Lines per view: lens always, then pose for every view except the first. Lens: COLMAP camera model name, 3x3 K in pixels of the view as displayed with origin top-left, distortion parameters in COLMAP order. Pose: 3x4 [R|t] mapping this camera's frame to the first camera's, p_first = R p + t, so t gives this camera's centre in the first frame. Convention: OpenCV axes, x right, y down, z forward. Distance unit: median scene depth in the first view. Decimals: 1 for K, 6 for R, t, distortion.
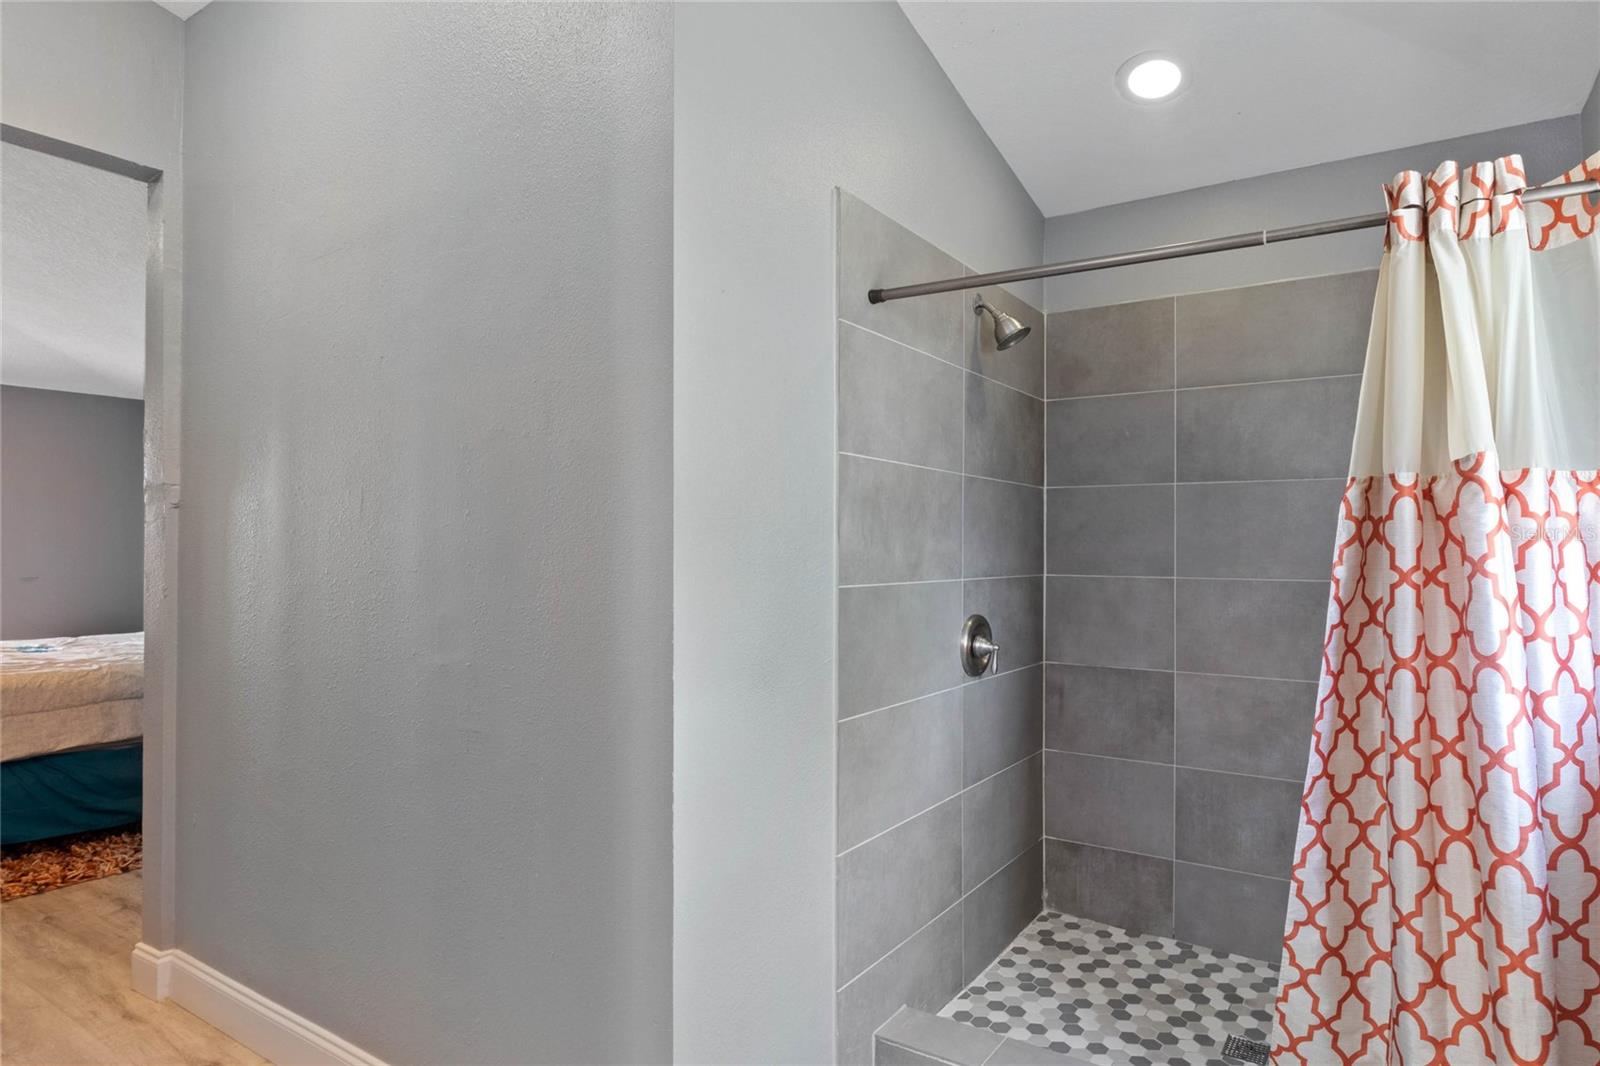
lens RADIAL K [[973.7, 0, 814.5], [0, 973.7, 529.9], [0, 0, 1]] dist [-0.014617, 0.002918]
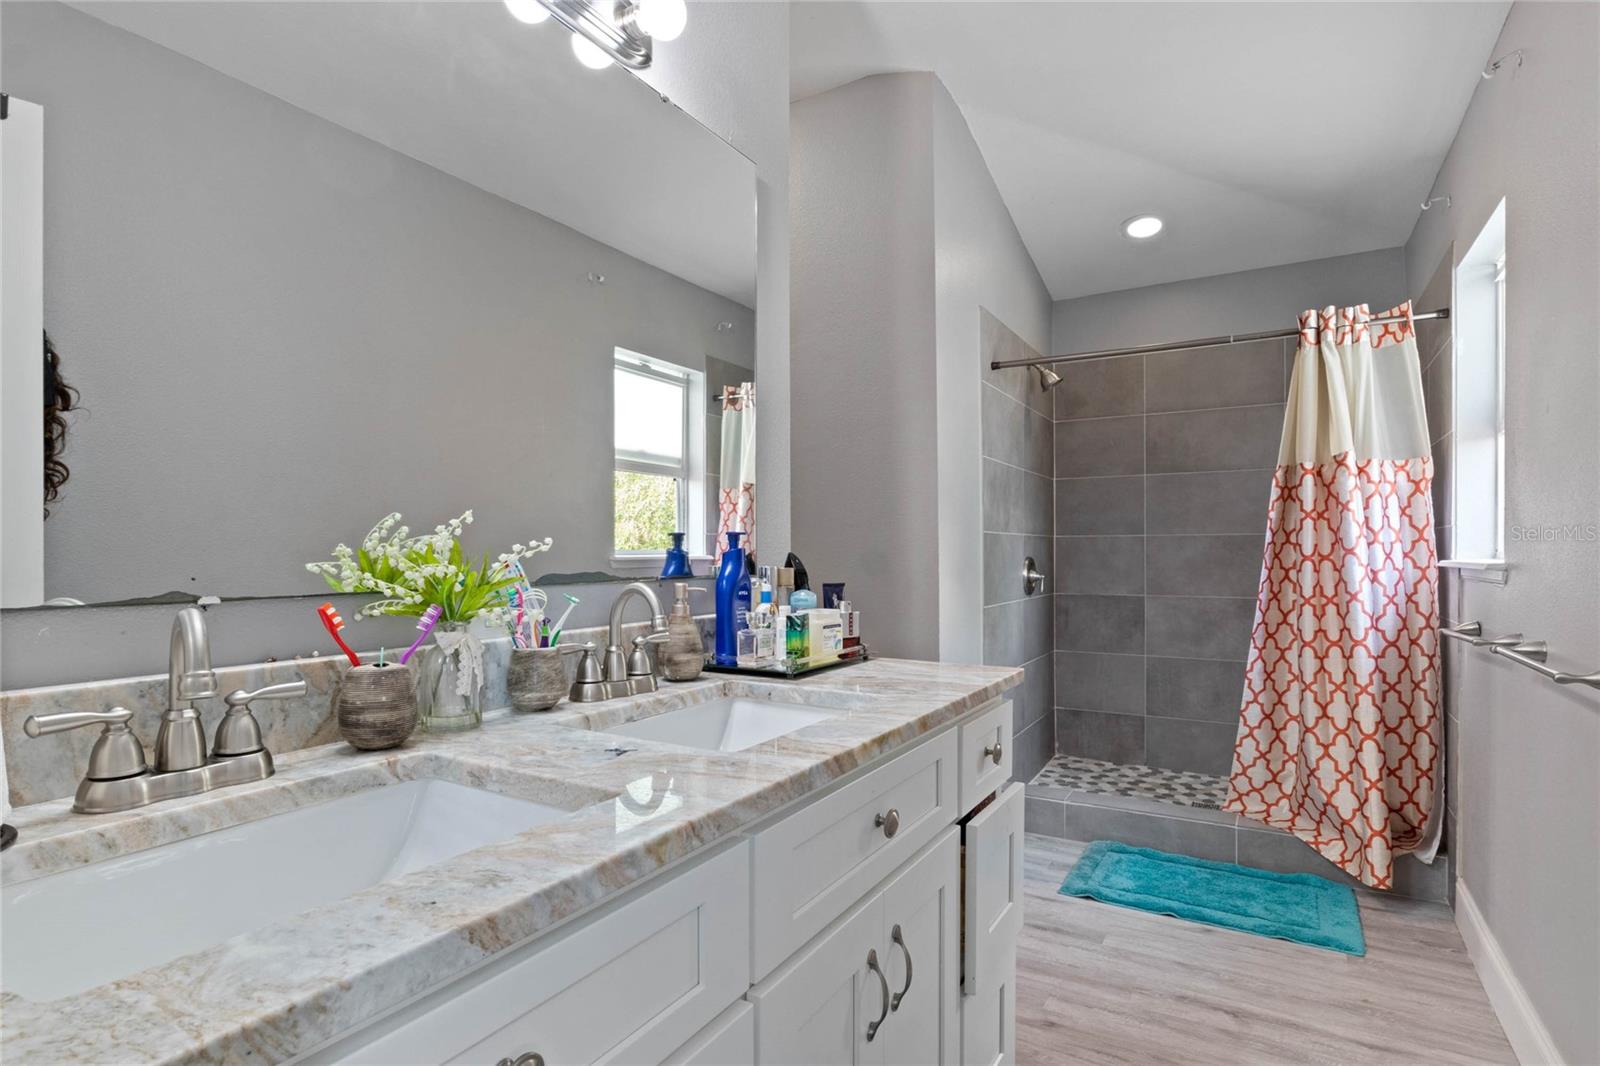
lens RADIAL K [[801.7, 0, 784.9], [0, 801.7, 543.2], [0, 0, 1]] dist [-0.005457, -0.000842]
pose [[0.999907, -0.013383, -0.002549, -0.400413], [0.013440, 0.999623, 0.023952, 0.045999], [0.002228, -0.023984, 0.999710, -0.560828]]
